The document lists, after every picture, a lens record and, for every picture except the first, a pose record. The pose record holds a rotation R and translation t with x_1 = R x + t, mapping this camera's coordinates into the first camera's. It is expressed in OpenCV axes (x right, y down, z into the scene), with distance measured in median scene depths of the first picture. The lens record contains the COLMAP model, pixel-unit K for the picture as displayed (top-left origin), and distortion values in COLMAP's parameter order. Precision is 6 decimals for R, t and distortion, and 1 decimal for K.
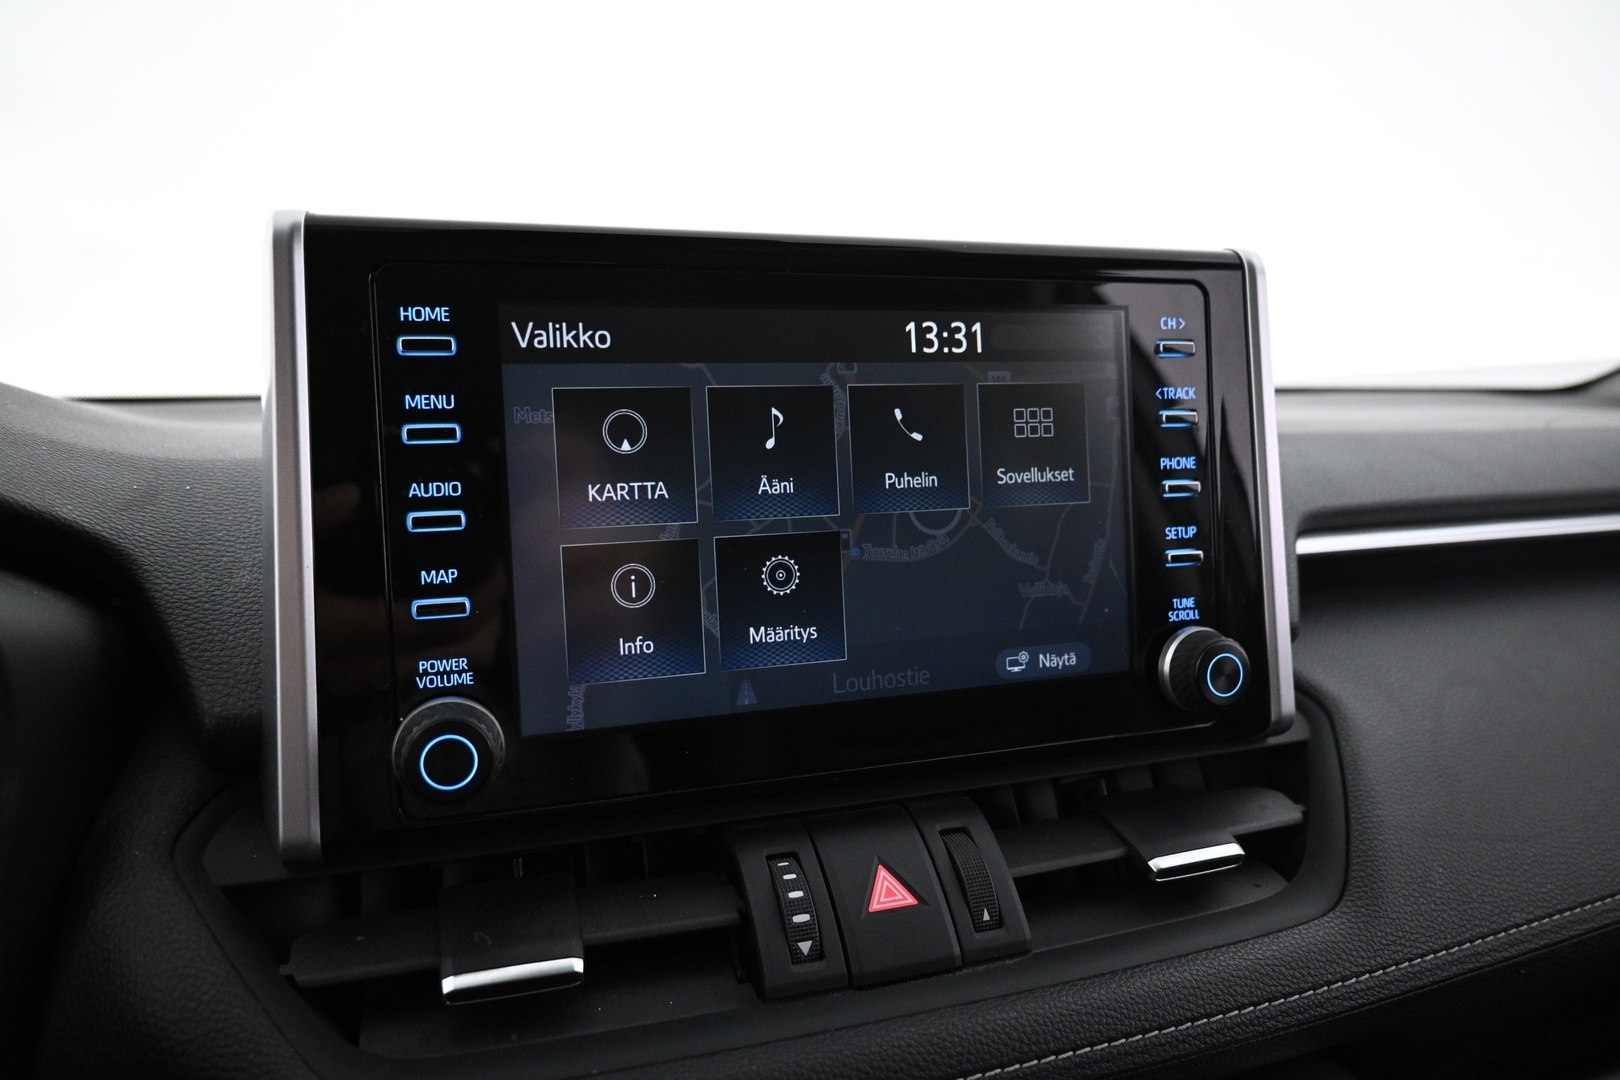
lens RADIAL K [[1079.9, 0, 809.5], [0, 1079.9, 539.9], [0, 0, 1]] dist [-0.001427, -0.003558]
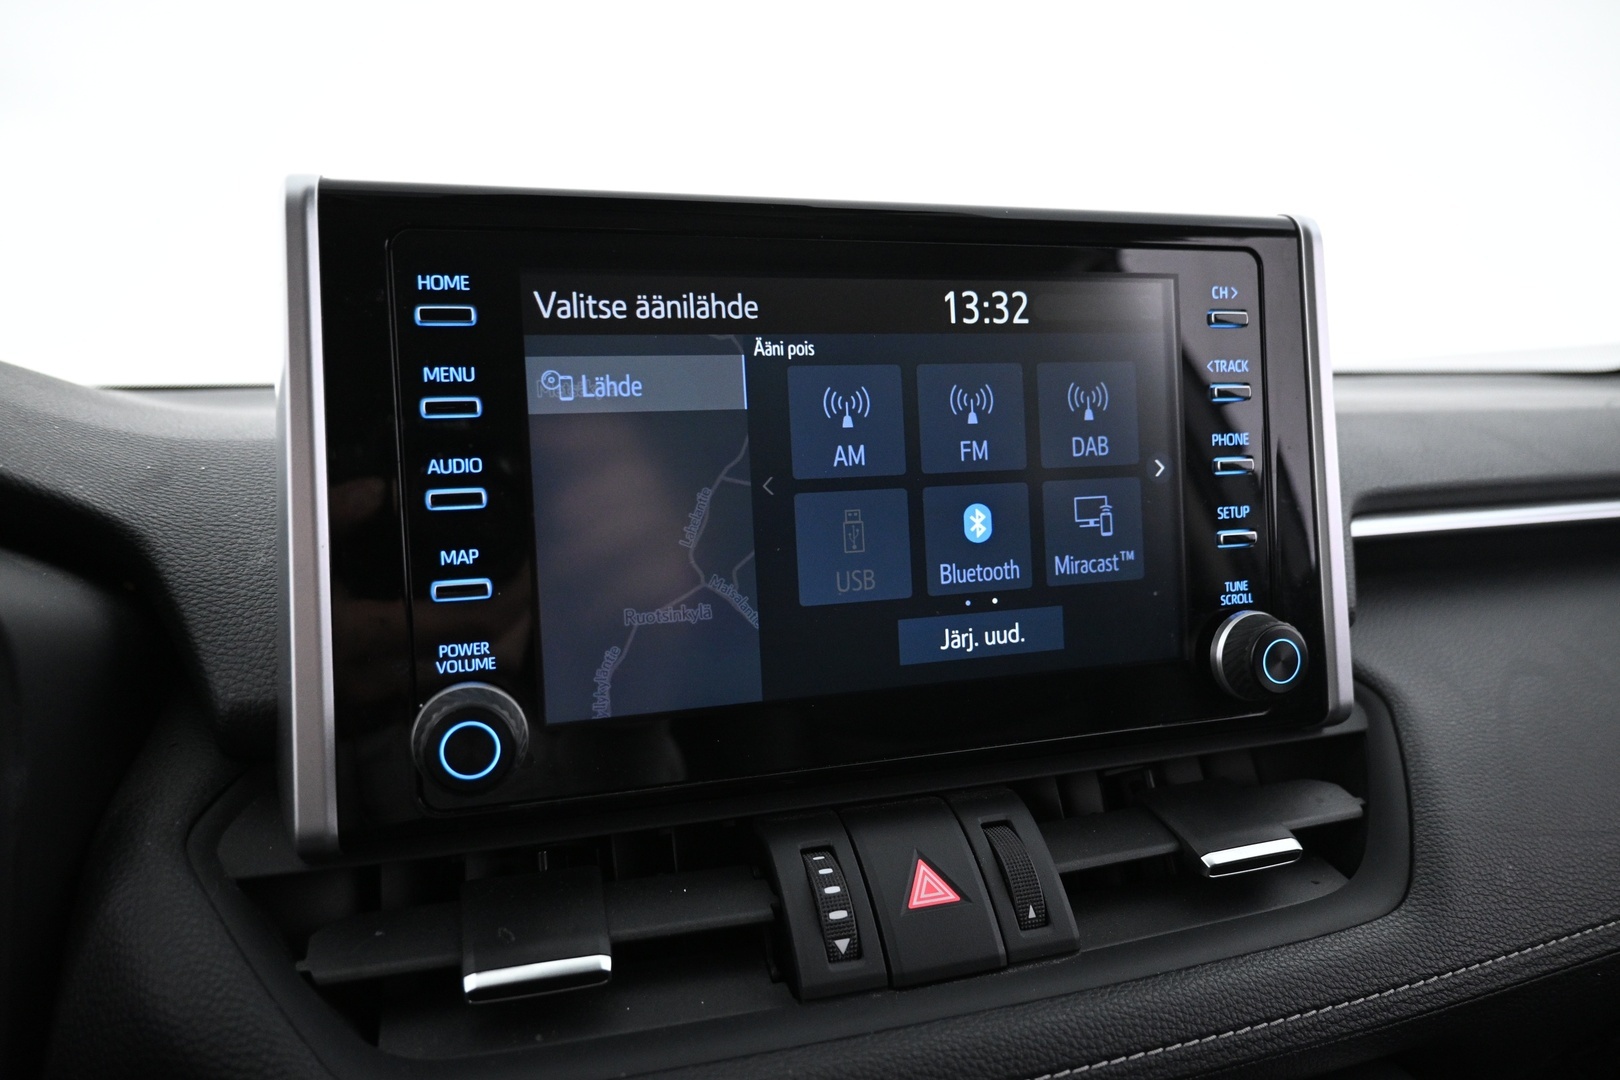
lens RADIAL K [[1079.9, 0, 810.1], [0, 1079.9, 539.6], [0, 0, 1]] dist [-0.001427, -0.003558]
pose [[0.999747, -0.002908, -0.022300, -0.009907], [0.002991, 0.999989, 0.003705, 0.014769], [0.022289, -0.003771, 0.999744, 0.045417]]
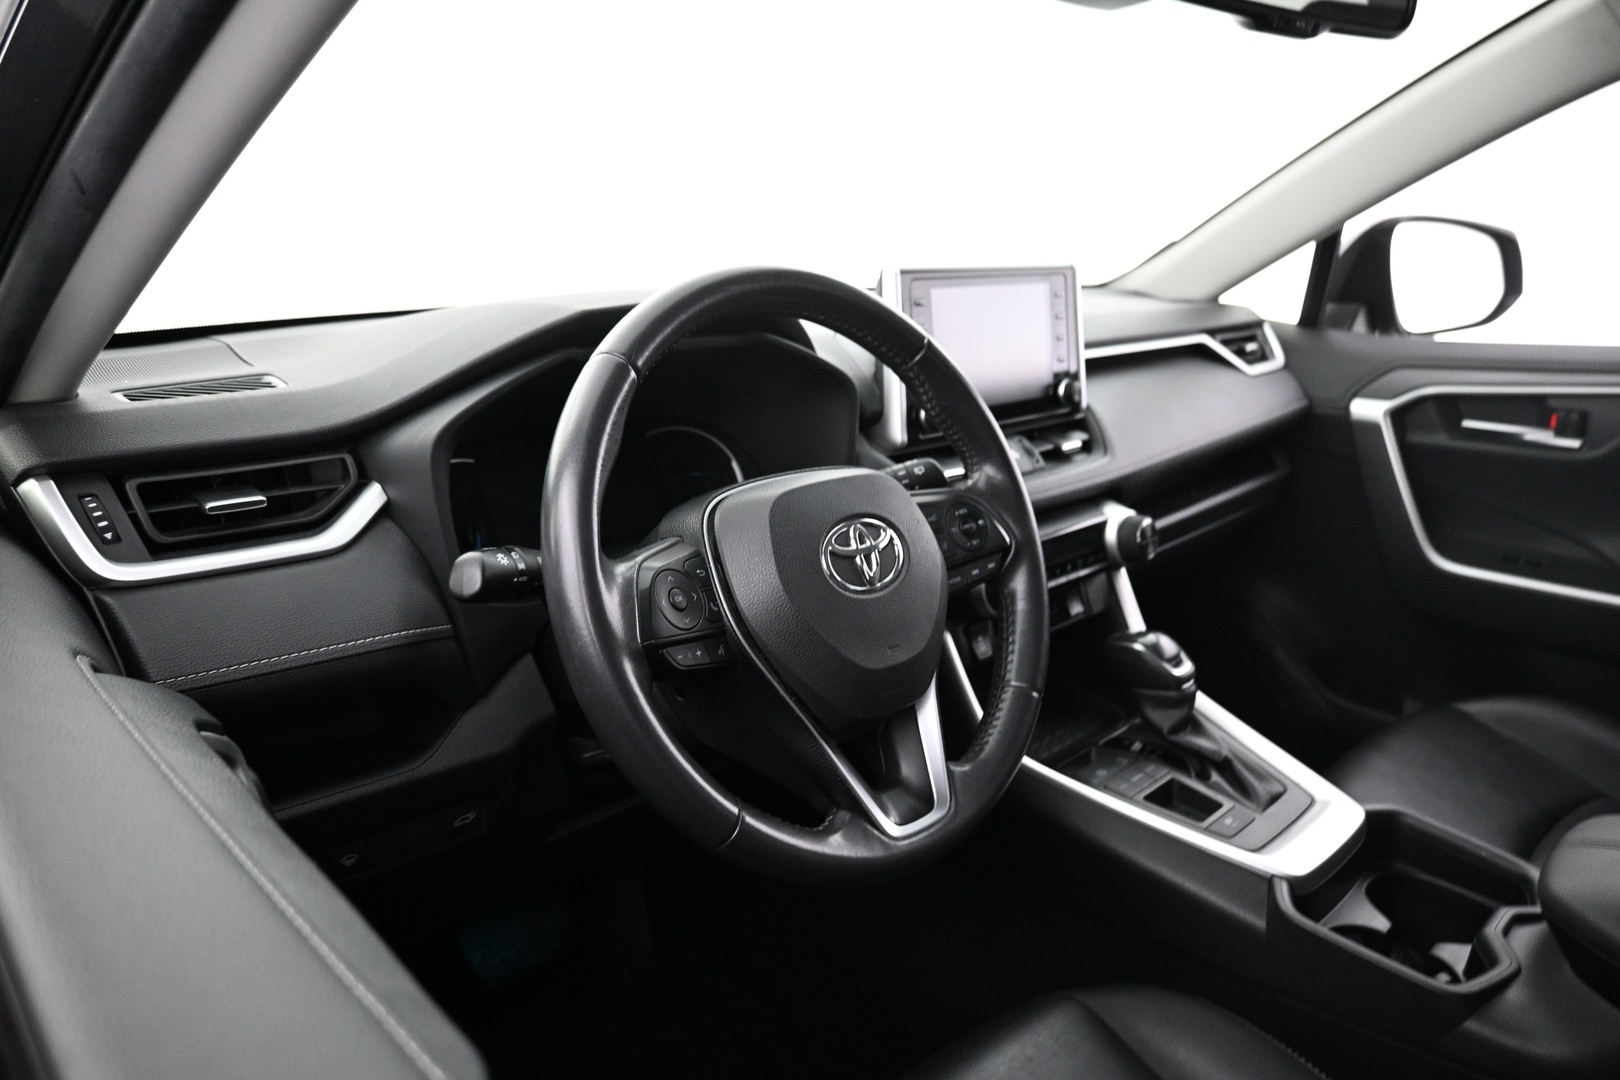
lens RADIAL K [[1079.9, 0, 811.4], [0, 1079.9, 539.5], [0, 0, 1]] dist [-0.001427, -0.003558]
pose [[0.902427, -0.111476, 0.416172, -2.066277], [0.059176, 0.988863, 0.136561, 0.081354], [-0.426760, -0.098609, 0.898973, -1.968944]]
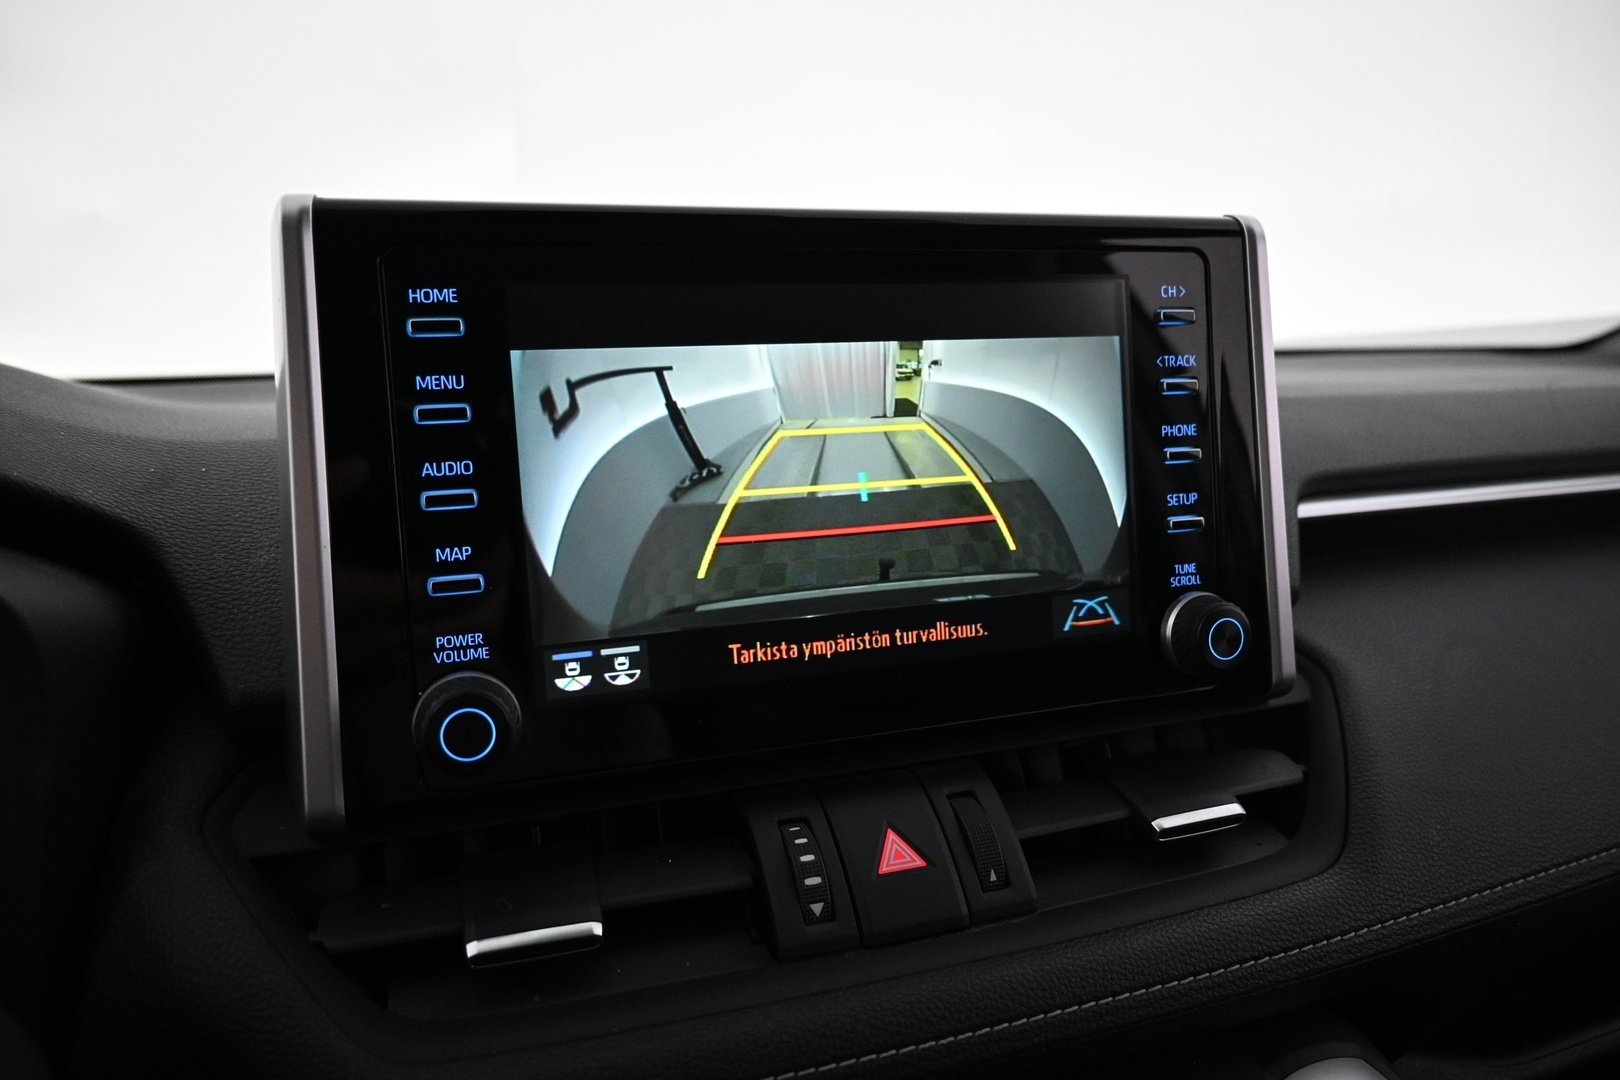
lens RADIAL K [[1079.9, 0, 809.0], [0, 1079.9, 539.1], [0, 0, 1]] dist [-0.001427, -0.003558]
pose [[0.999882, -0.014306, -0.005509, -0.000958], [0.014463, 0.999461, 0.029481, -0.004894], [0.005084, -0.029557, 0.999550, -0.016930]]
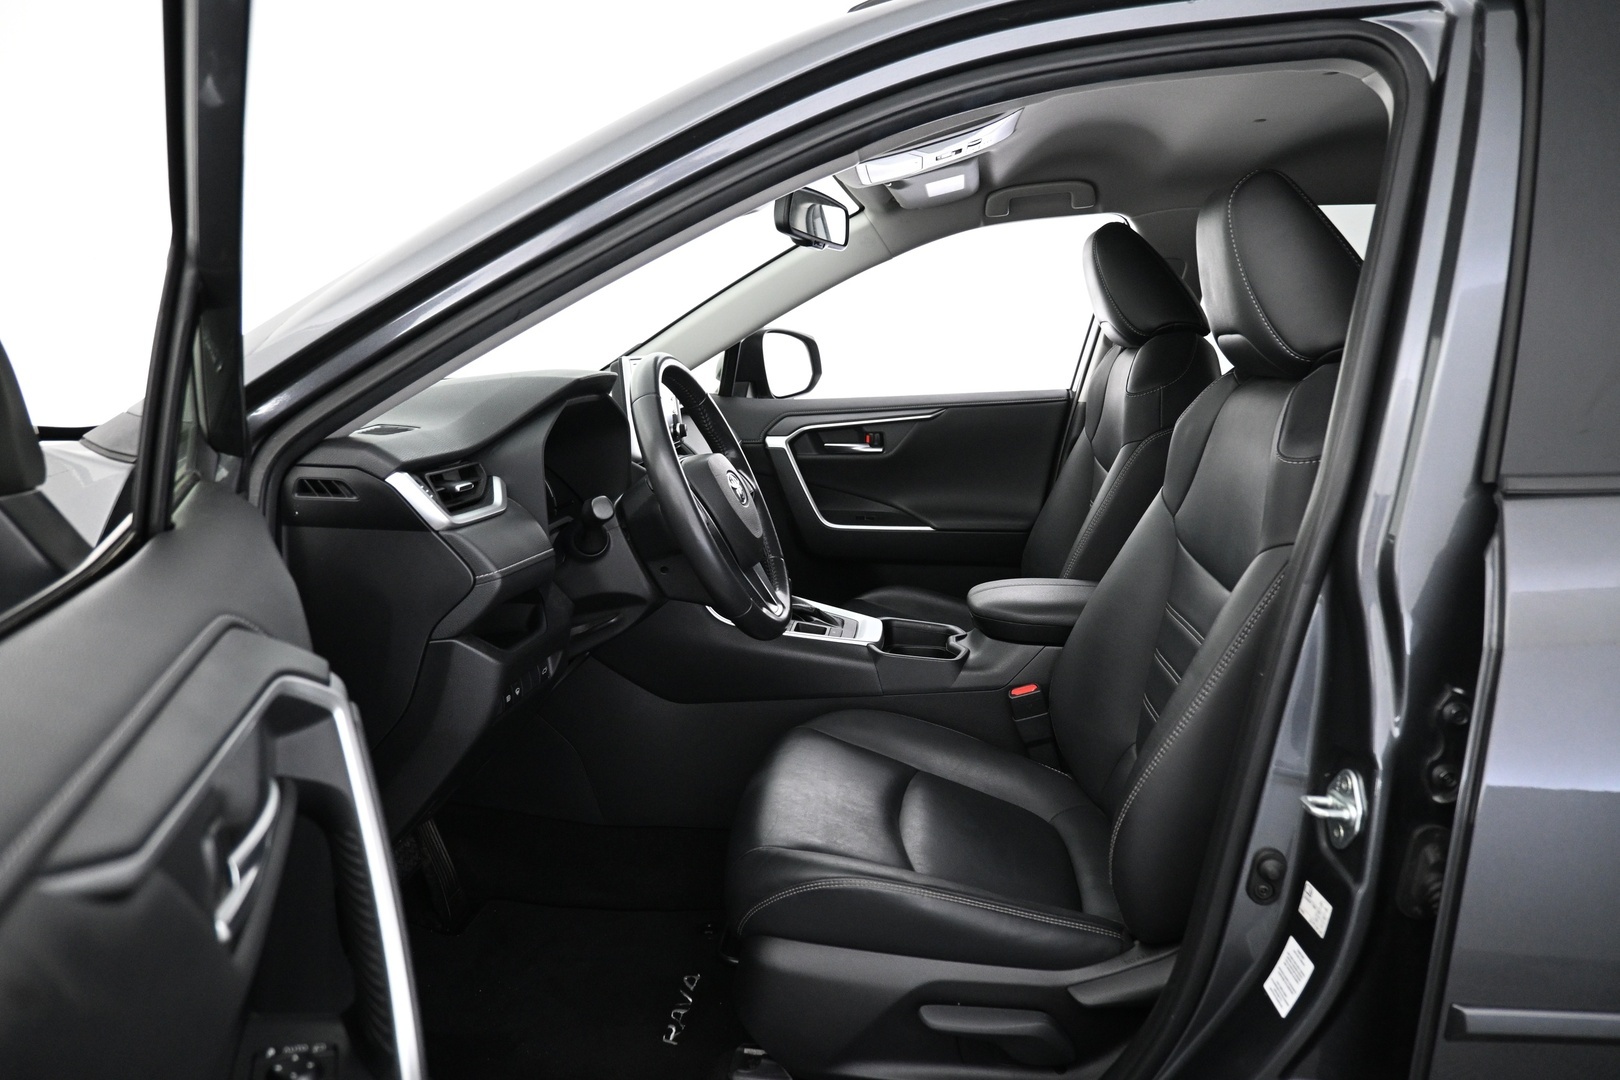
lens RADIAL K [[1079.9, 0, 809.0], [0, 1079.9, 543.9], [0, 0, 1]] dist [-0.001427, -0.003558]
pose [[0.408104, -0.161687, 0.898503, -5.350293], [0.130868, 0.984388, 0.117702, 0.154025], [-0.903507, 0.069551, 0.422892, -2.257765]]
